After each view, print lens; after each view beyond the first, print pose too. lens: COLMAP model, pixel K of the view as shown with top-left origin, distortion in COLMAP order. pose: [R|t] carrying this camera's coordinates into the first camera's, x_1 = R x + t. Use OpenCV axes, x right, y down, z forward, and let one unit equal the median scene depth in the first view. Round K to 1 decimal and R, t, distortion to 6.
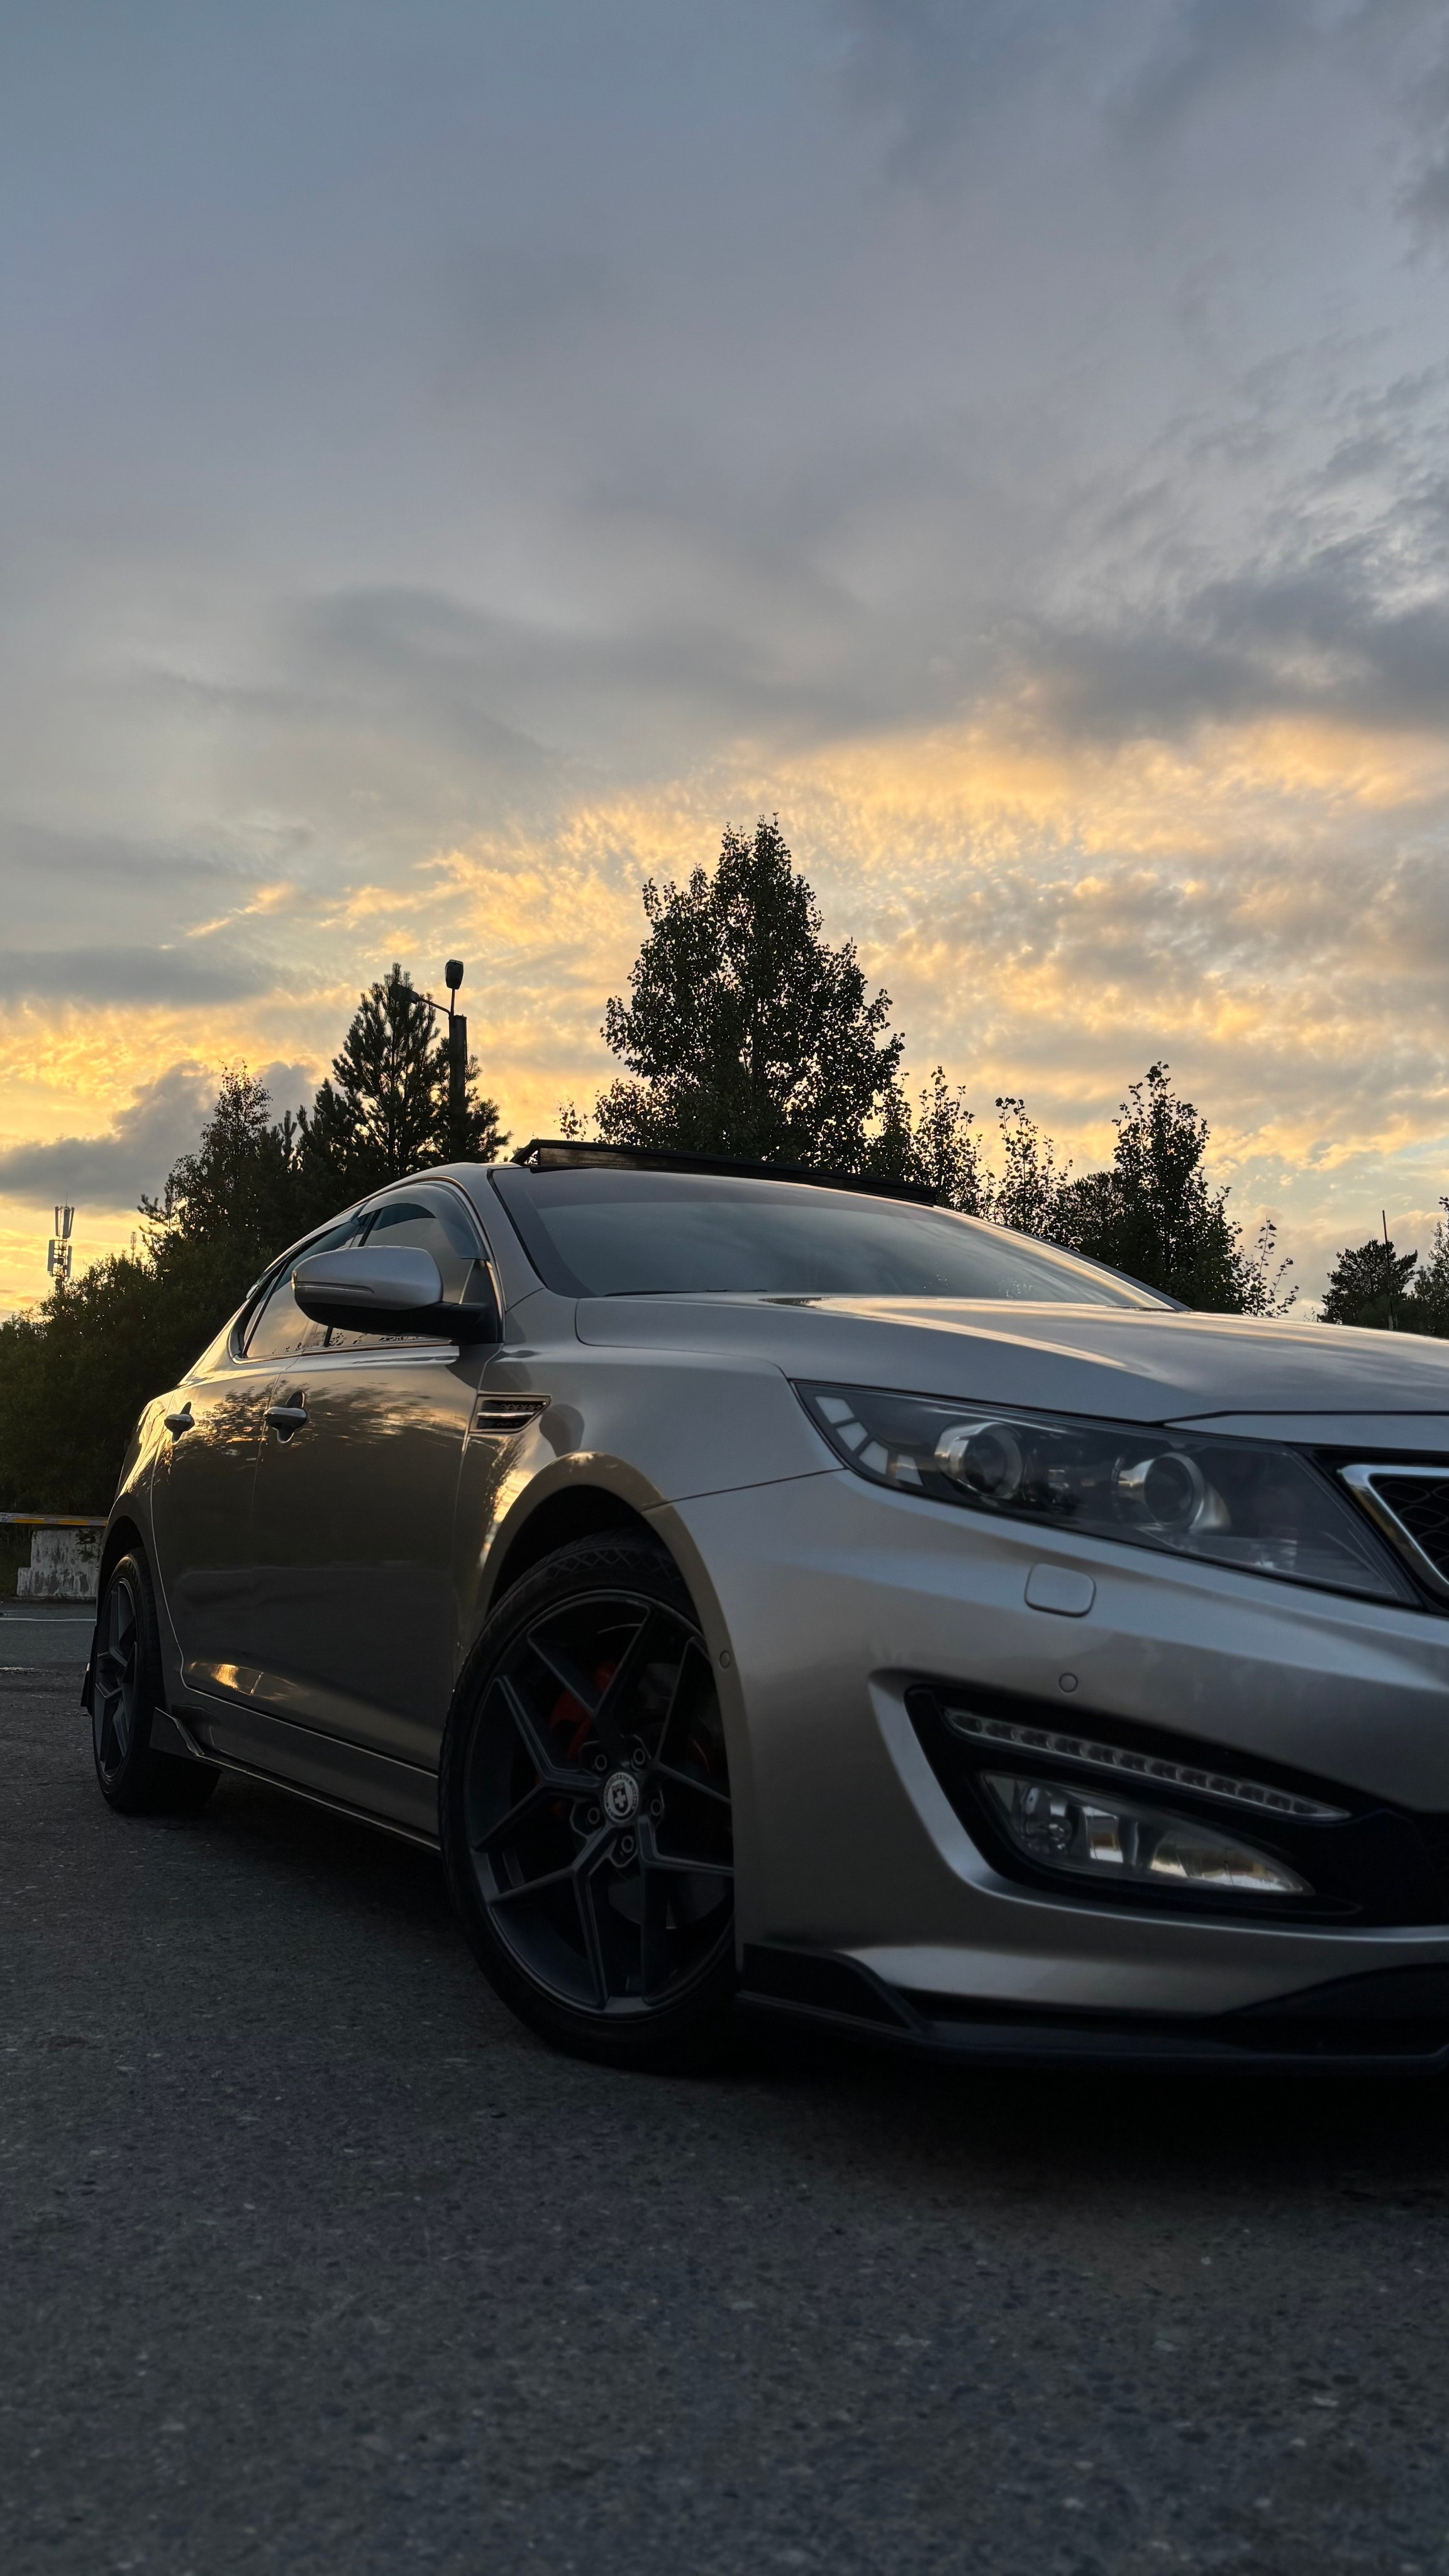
lens RADIAL K [[1938.8, 0, 734.3], [0, 1938.8, 1287.0], [0, 0, 1]] dist [0.033283, -0.054868]
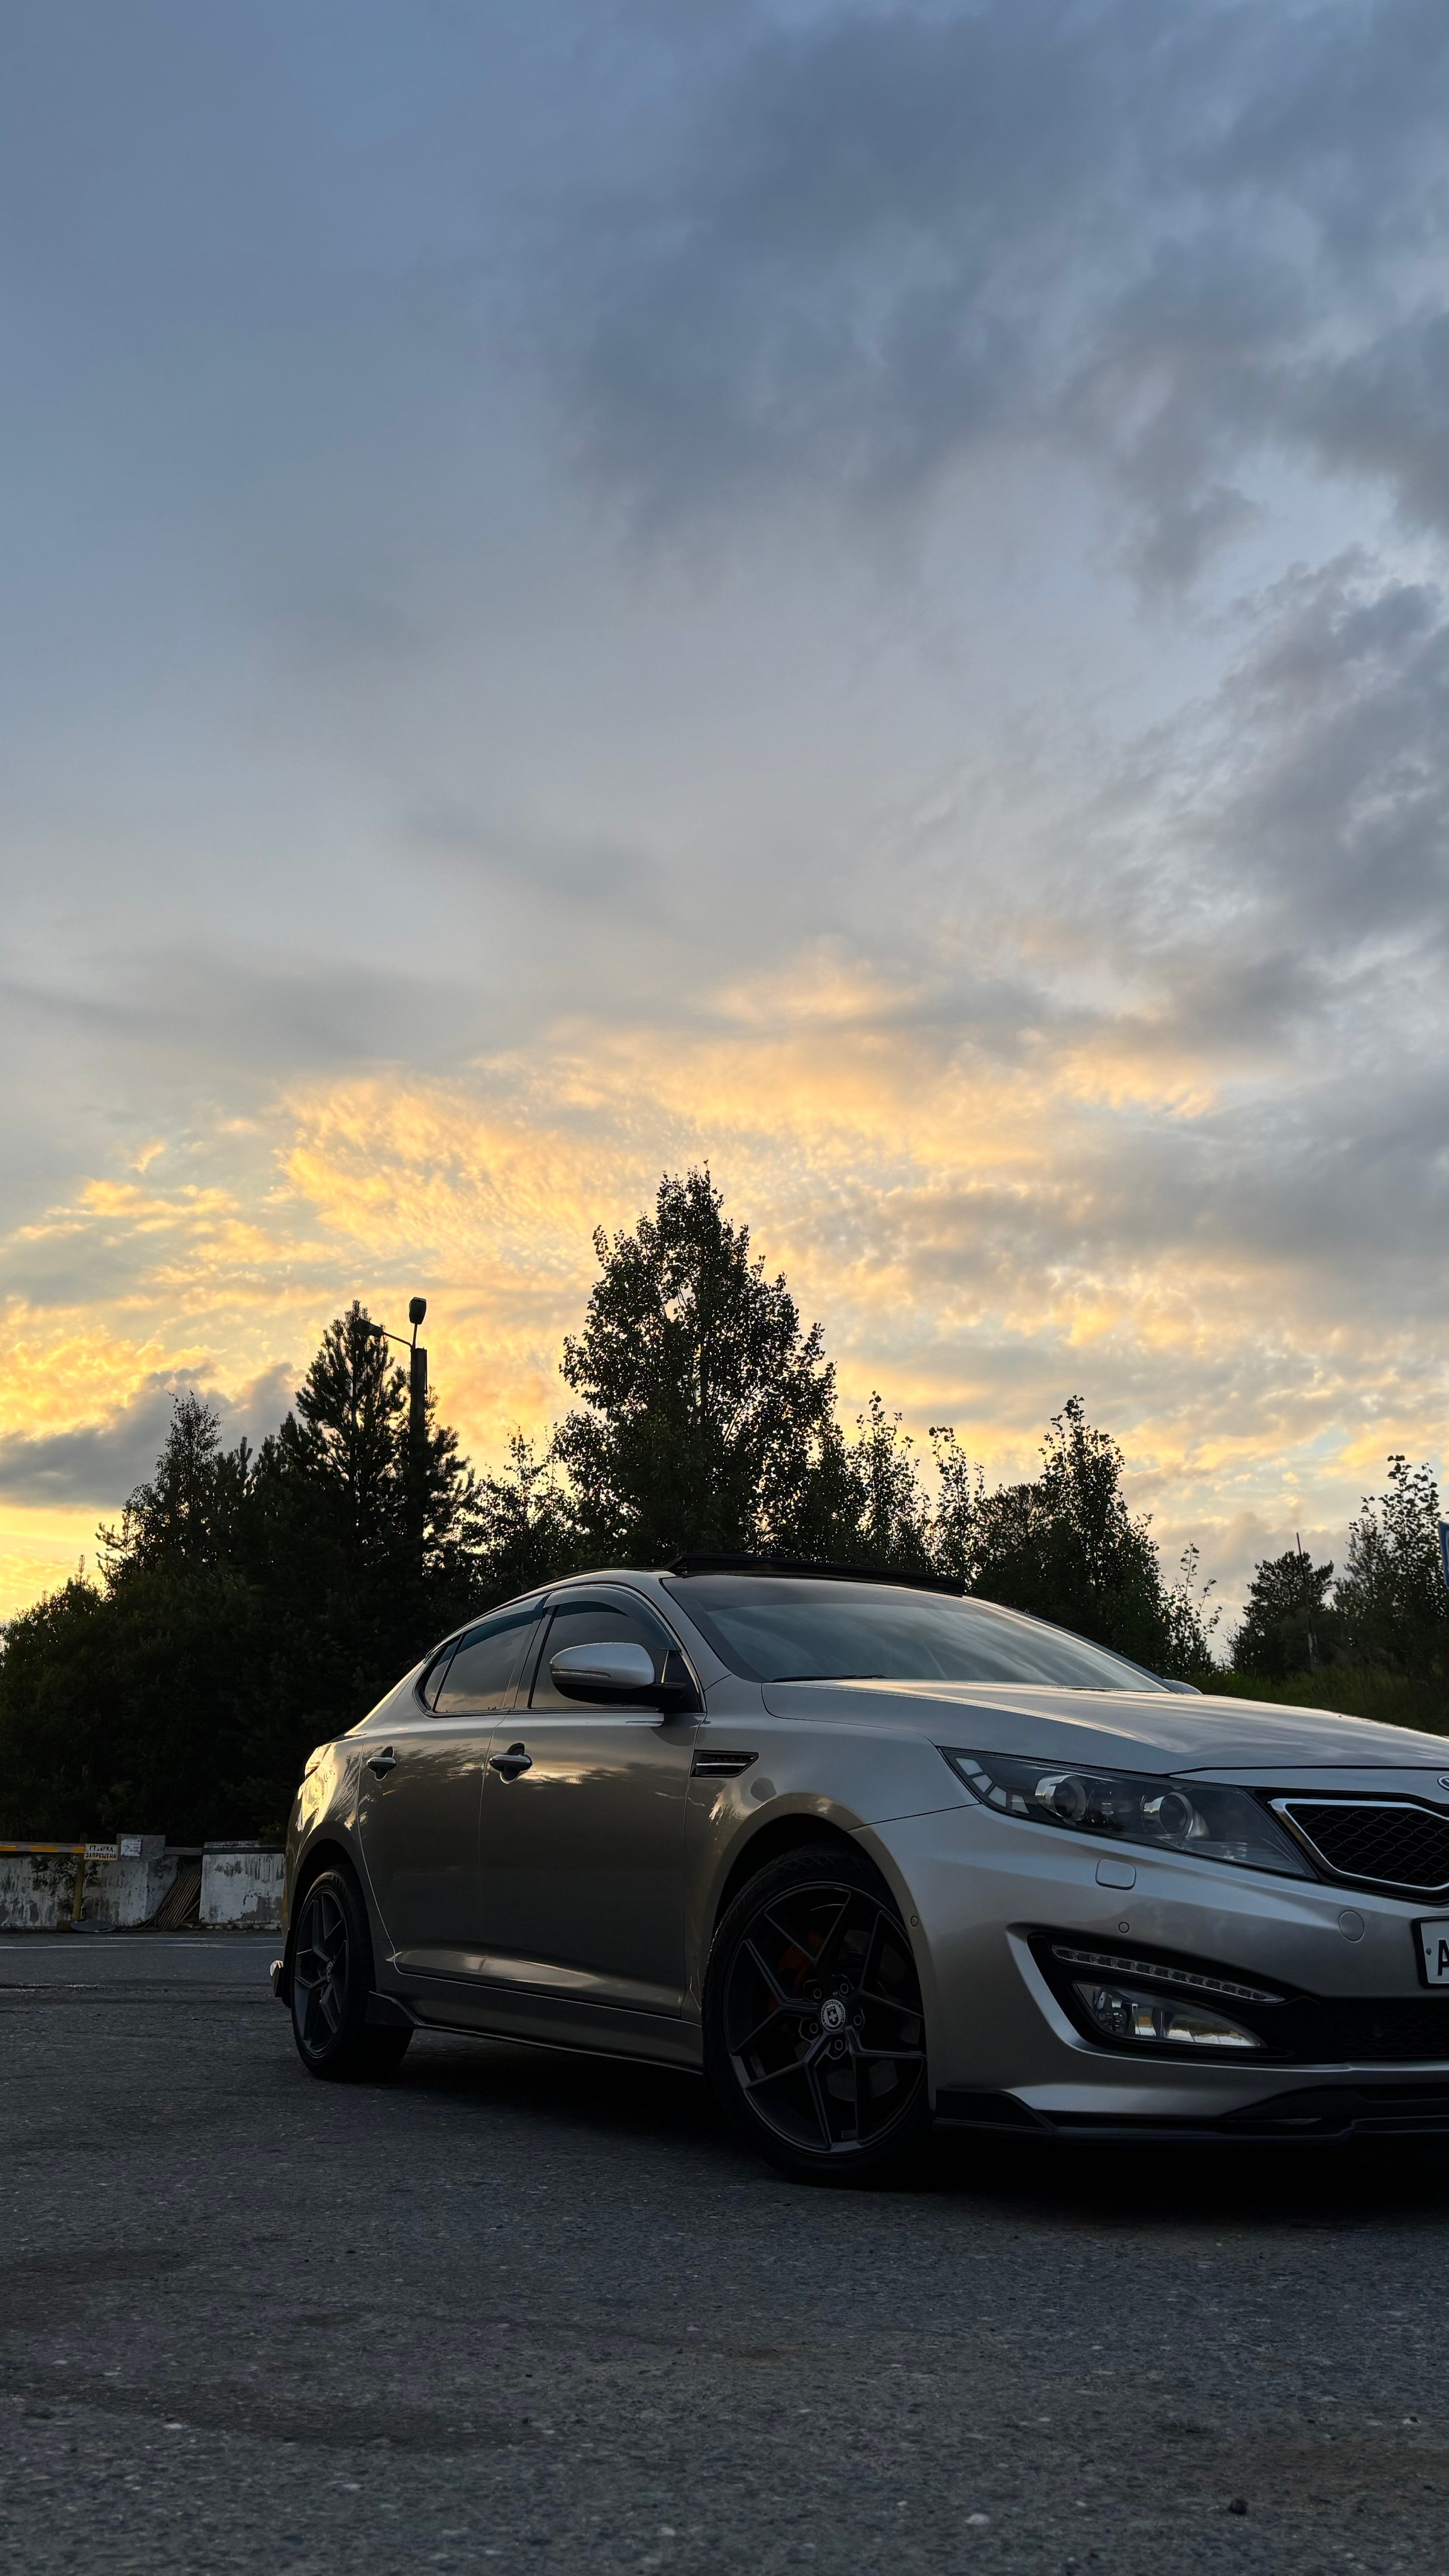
lens RADIAL K [[1938.8, 0, 684.0], [0, 1938.8, 1294.9], [0, 0, 1]] dist [0.033283, -0.054868]
pose [[0.999803, -0.005756, 0.018979, -0.181153], [0.008600, 0.988136, -0.153342, -0.068108], [-0.017871, 0.153475, 0.987991, -0.584330]]
